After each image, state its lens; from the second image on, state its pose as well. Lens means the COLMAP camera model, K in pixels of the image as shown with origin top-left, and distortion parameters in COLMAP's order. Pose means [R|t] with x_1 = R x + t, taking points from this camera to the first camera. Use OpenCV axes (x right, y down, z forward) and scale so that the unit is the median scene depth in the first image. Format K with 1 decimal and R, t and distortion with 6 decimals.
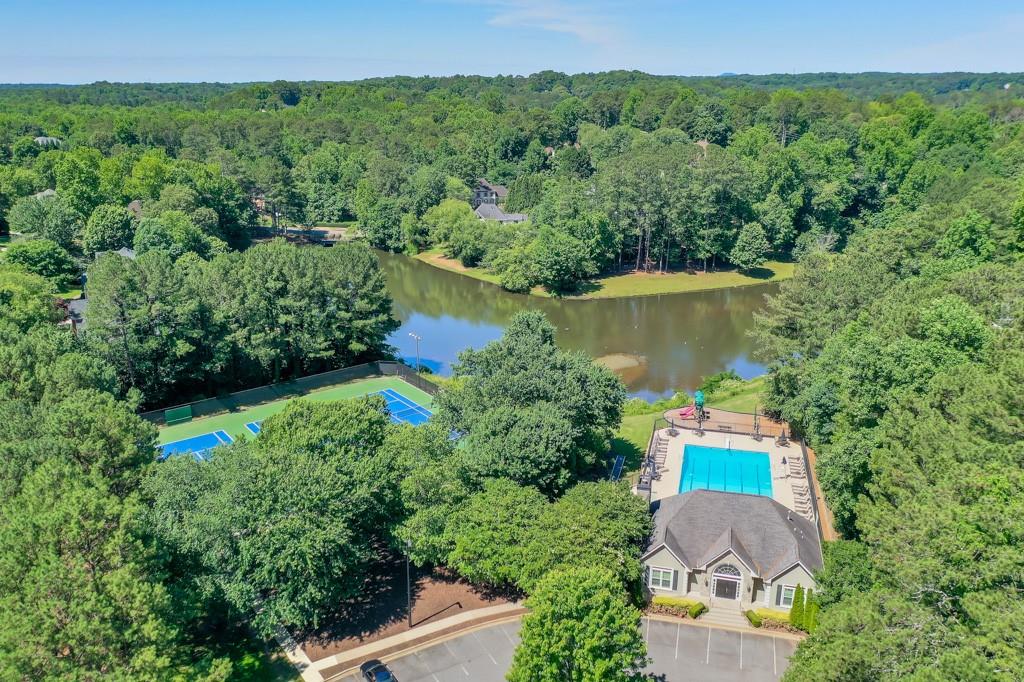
lens RADIAL K [[801.5, 0, 512.0], [0, 801.5, 341.0], [0, 0, 1]] dist [-0.025221, 0.001561]
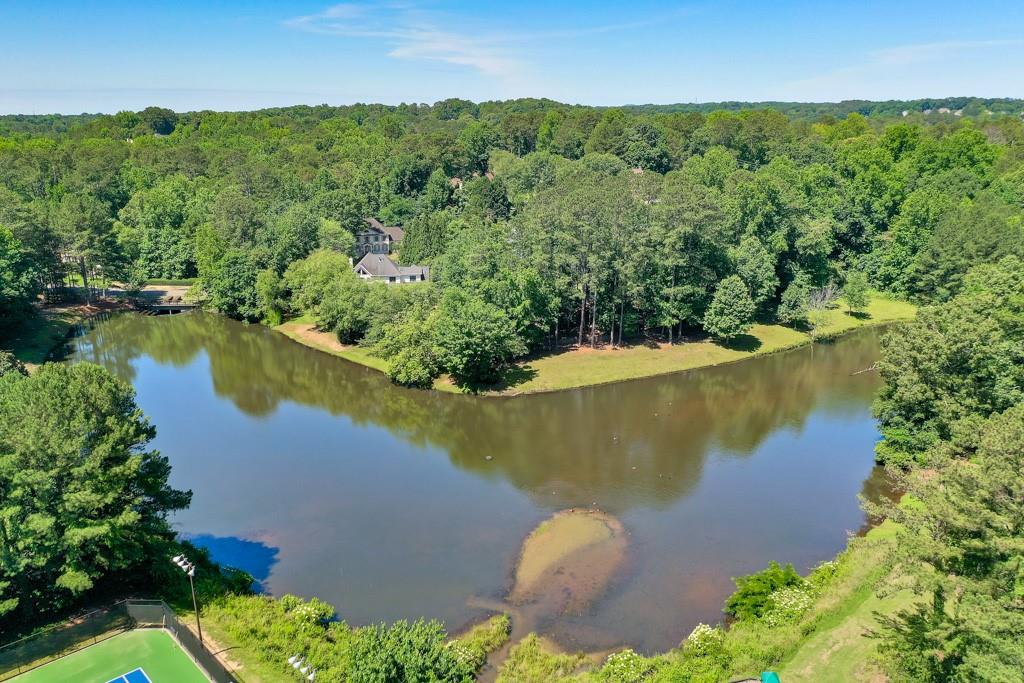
lens RADIAL K [[801.5, 0, 512.0], [0, 801.5, 341.5], [0, 0, 1]] dist [-0.025221, 0.001561]
pose [[0.993806, -0.032206, 0.106357, 0.015392], [0.036022, 0.998767, -0.034158, -0.060202], [-0.105126, 0.037777, 0.993741, 0.248358]]
